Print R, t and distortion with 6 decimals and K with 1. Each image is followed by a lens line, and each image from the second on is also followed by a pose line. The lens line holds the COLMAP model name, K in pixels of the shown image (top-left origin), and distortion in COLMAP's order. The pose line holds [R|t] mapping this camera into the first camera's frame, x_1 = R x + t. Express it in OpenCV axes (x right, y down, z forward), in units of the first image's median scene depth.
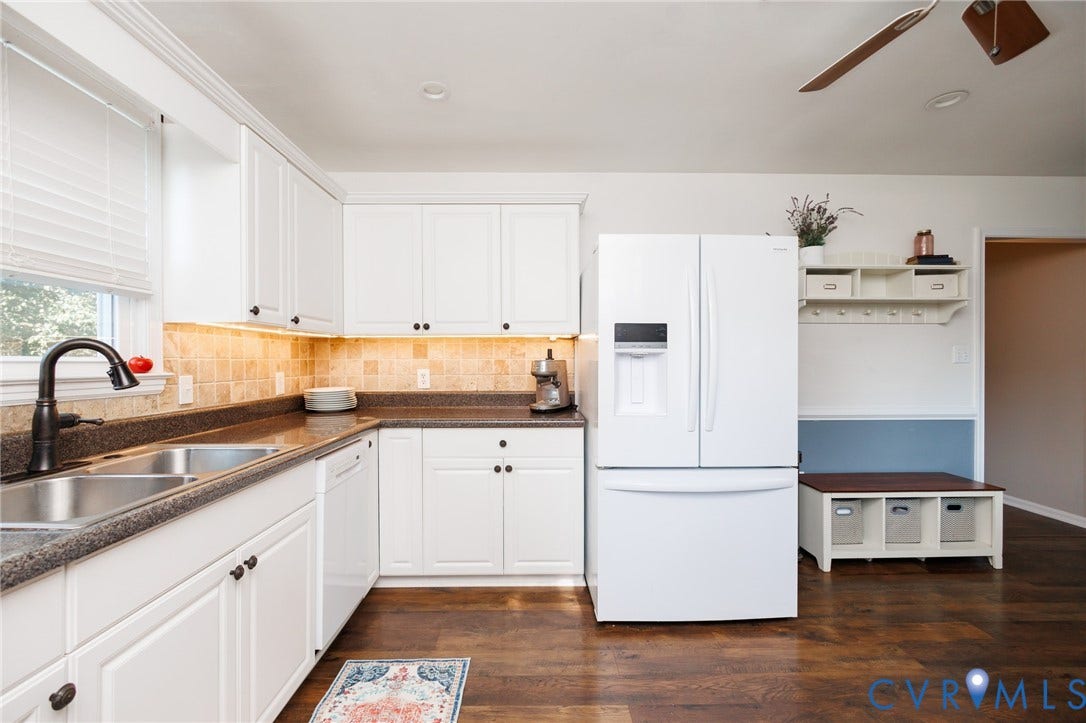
lens RADIAL K [[464.5, 0, 537.5], [0, 464.5, 364.0], [0, 0, 1]] dist [-0.000149, -0.000049]
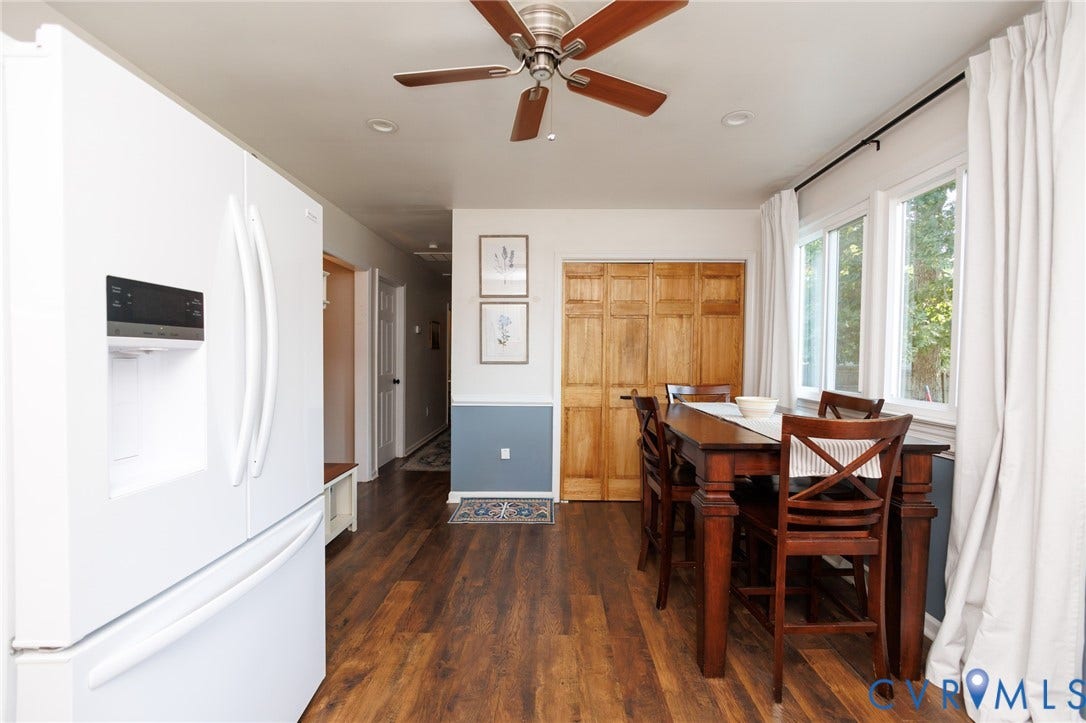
lens RADIAL K [[464.5, 0, 539.0], [0, 464.5, 365.1], [0, 0, 1]] dist [-0.000149, -0.000049]
pose [[0.033923, -0.018524, 0.999253, -0.255983], [-0.000122, 0.999828, 0.018539, -0.016873], [-0.999424, -0.000751, 0.033915, 0.659367]]
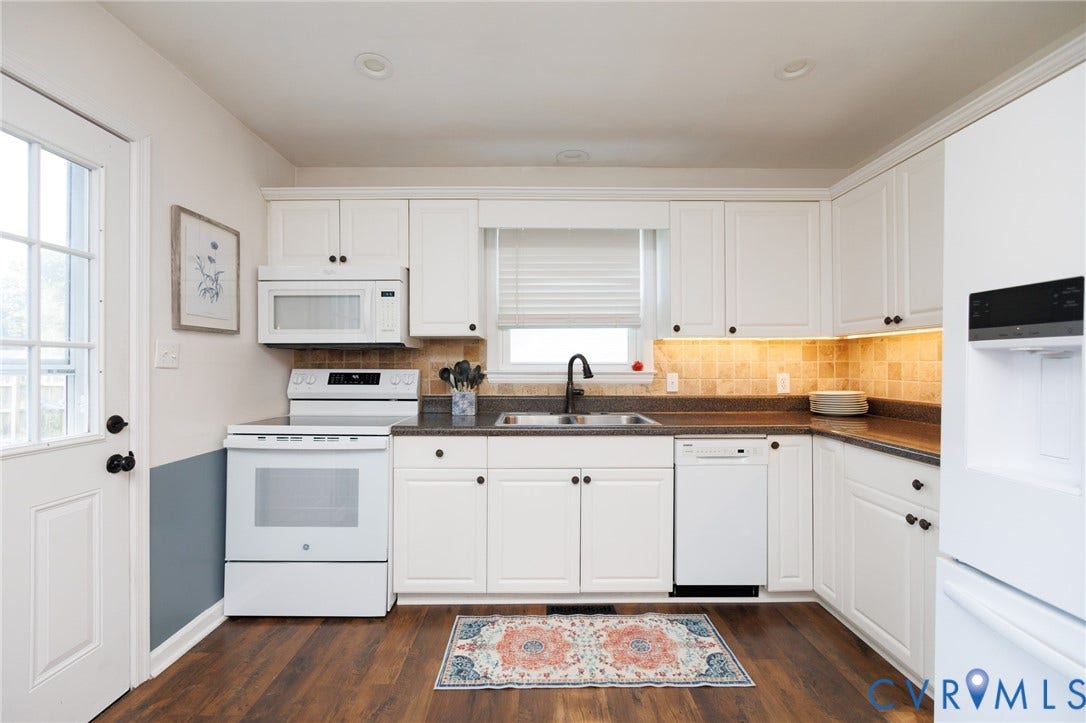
lens RADIAL K [[464.5, 0, 540.5], [0, 464.5, 361.8], [0, 0, 1]] dist [-0.000149, -0.000049]
pose [[-0.002688, -0.002571, -0.999993, 0.764548], [-0.002002, 0.999995, -0.002565, -0.008091], [0.999994, 0.001995, -0.002694, 0.558761]]
